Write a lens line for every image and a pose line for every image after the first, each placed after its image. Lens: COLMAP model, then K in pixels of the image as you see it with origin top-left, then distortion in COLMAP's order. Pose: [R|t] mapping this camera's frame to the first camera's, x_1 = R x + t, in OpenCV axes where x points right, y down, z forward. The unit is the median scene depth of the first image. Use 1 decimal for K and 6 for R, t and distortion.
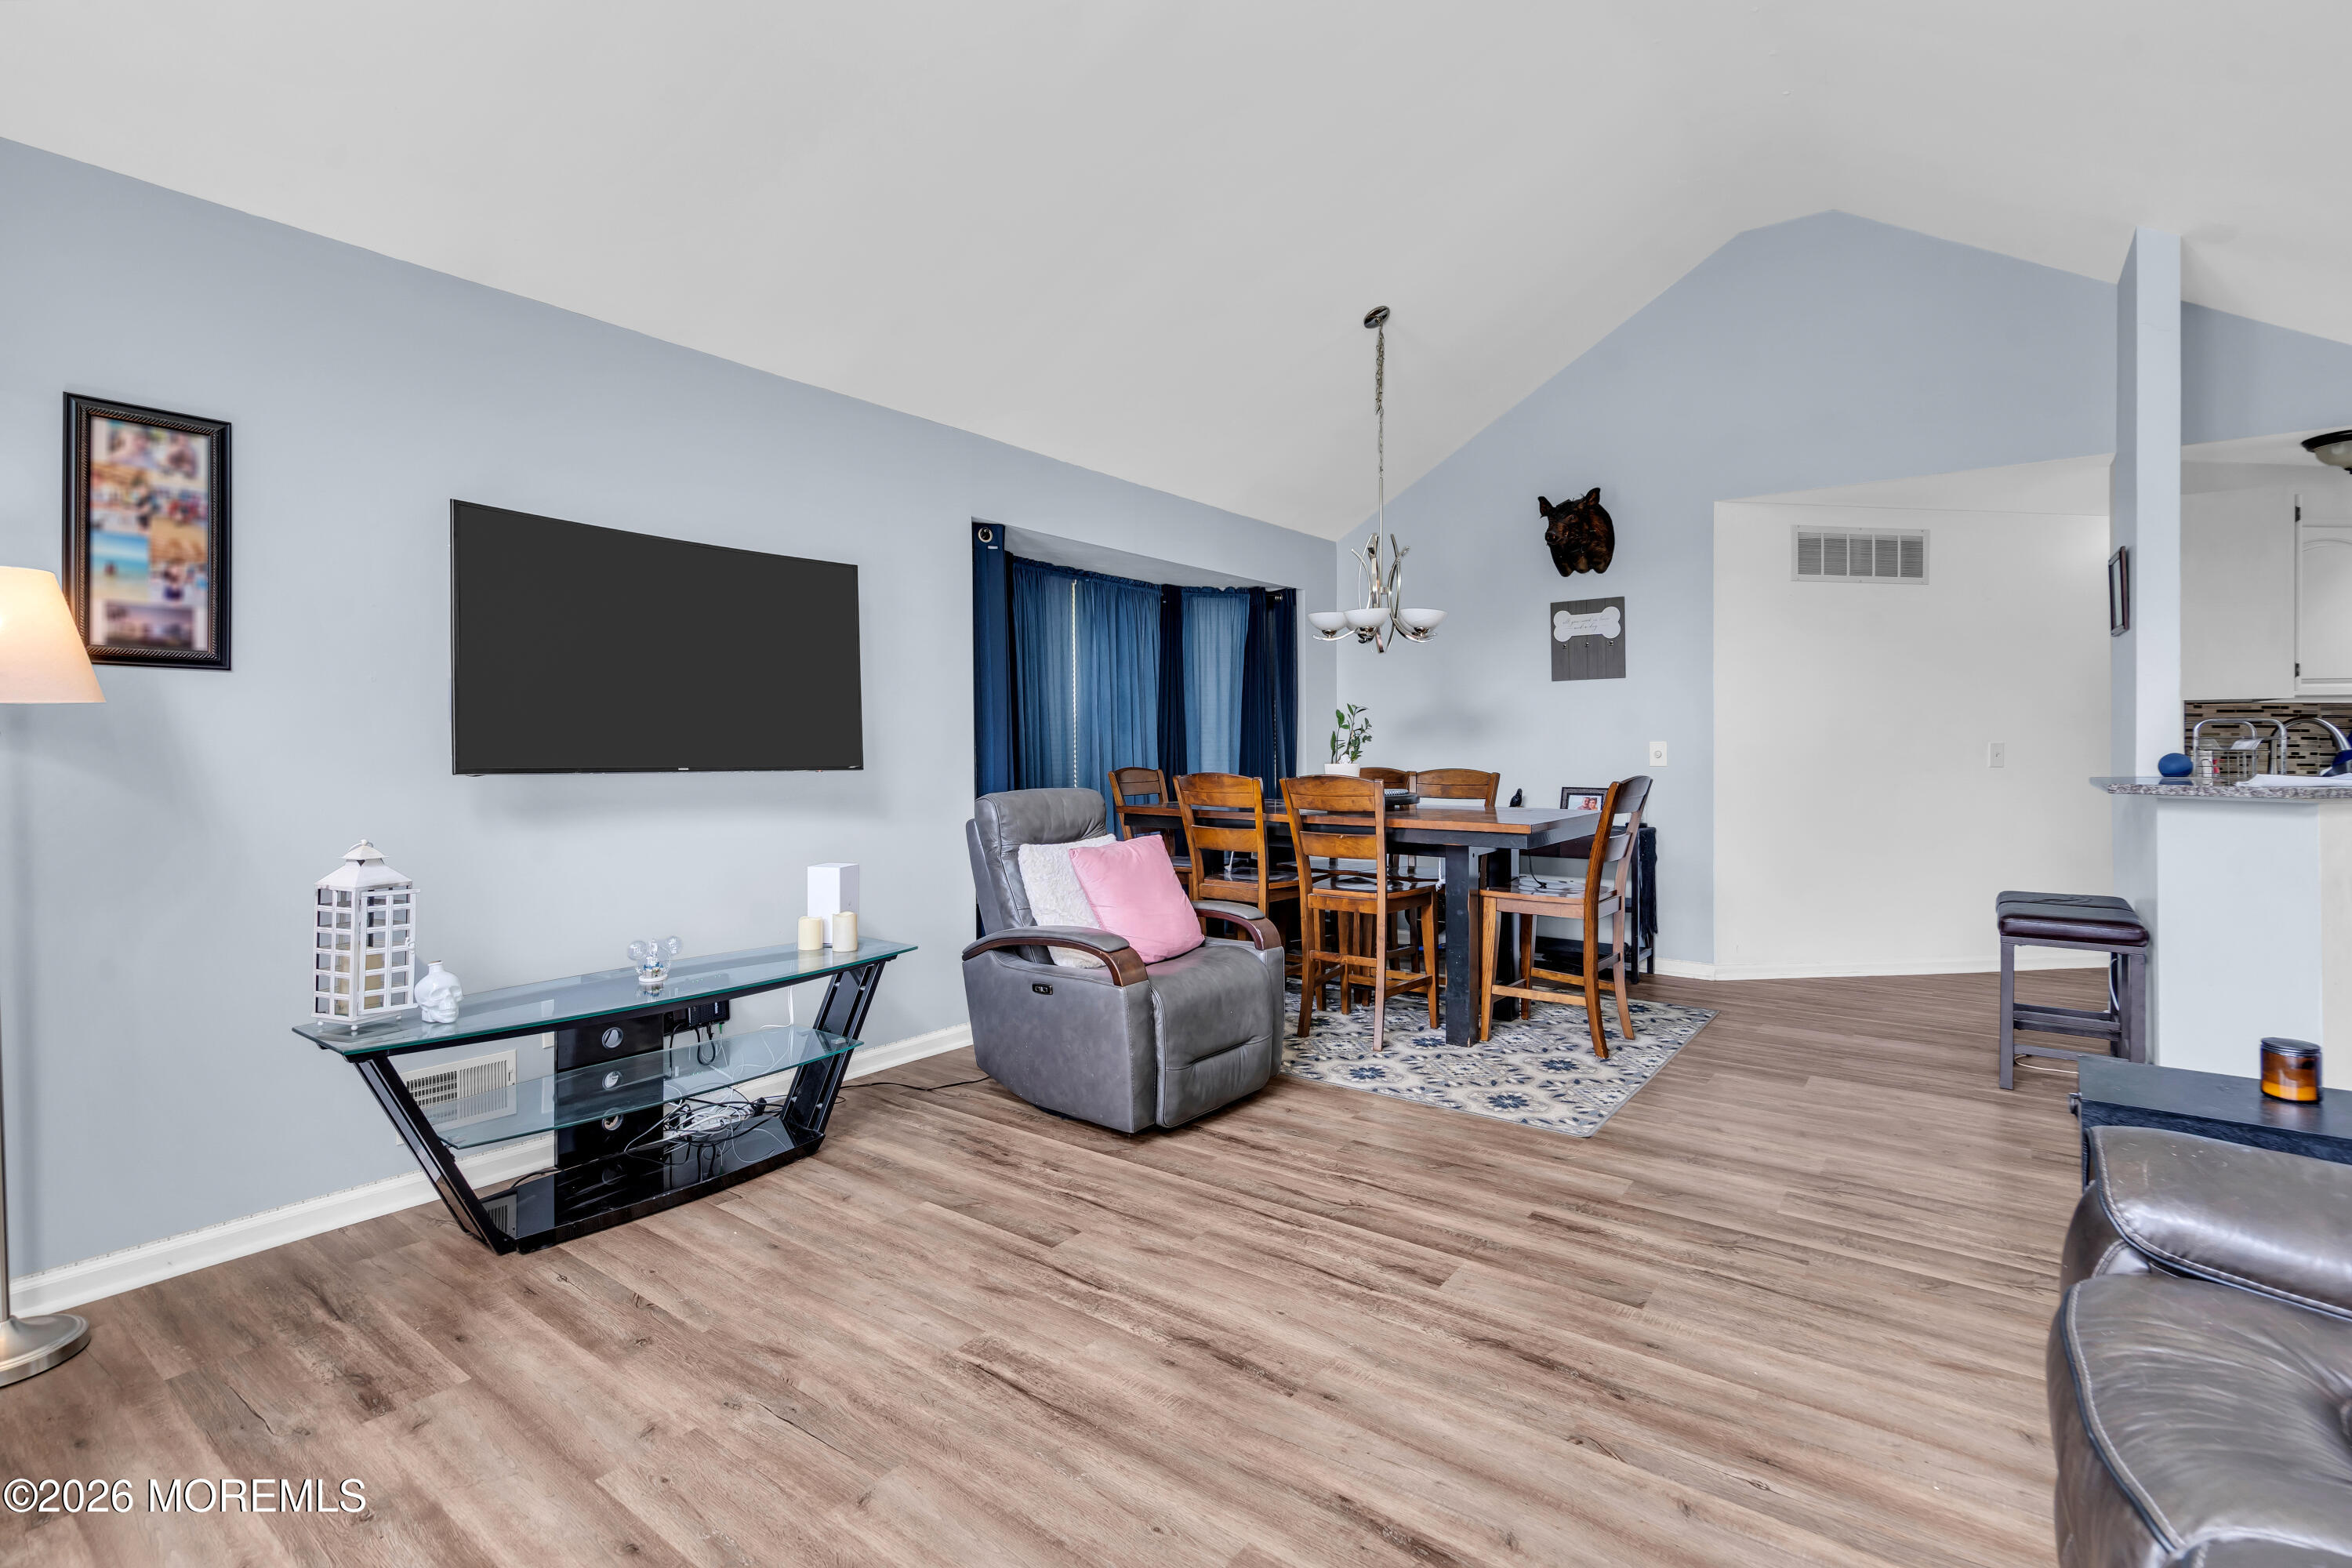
lens RADIAL K [[1078.9, 0, 1168.7], [0, 1078.9, 759.7], [0, 0, 1]] dist [-0.001630, 0.000046]
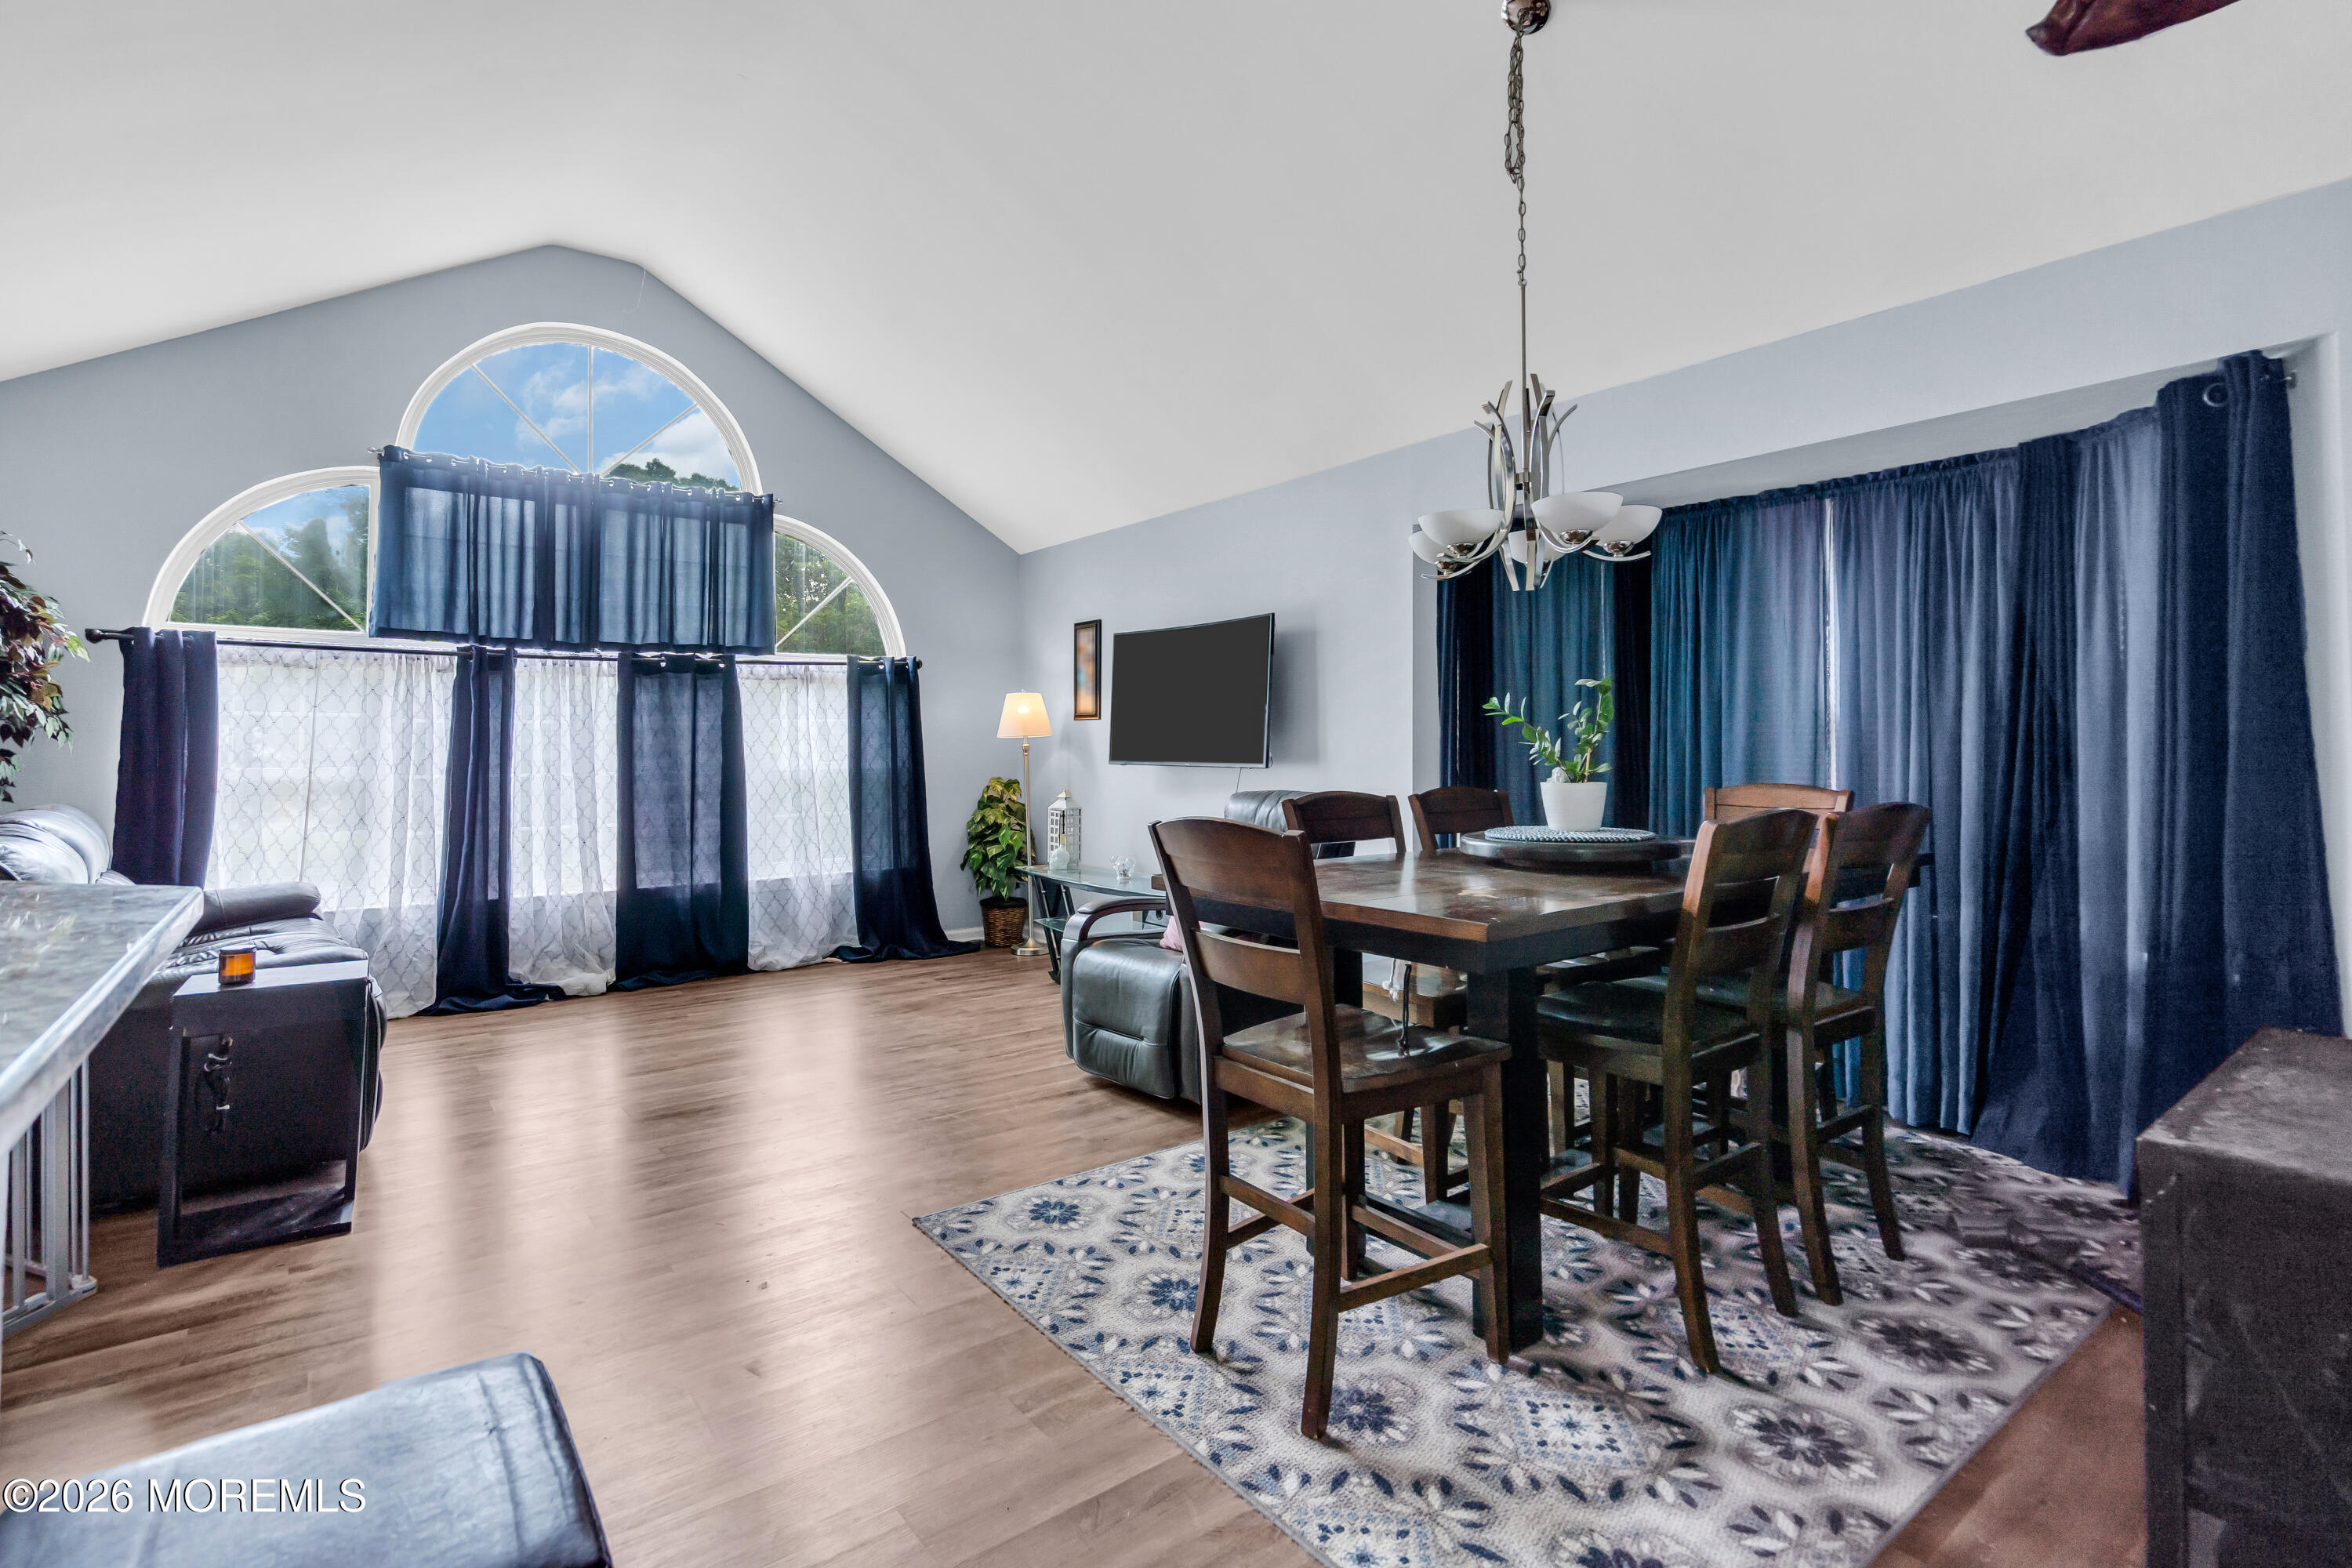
lens RADIAL K [[1078.9, 0, 1168.7], [0, 1078.9, 759.7], [0, 0, 1]] dist [-0.001630, 0.000046]
pose [[-0.254766, -0.005456, -0.966987, 1.034607], [-0.024929, 0.999689, 0.000928, -0.001002], [0.966681, 0.024342, -0.254823, 1.274838]]
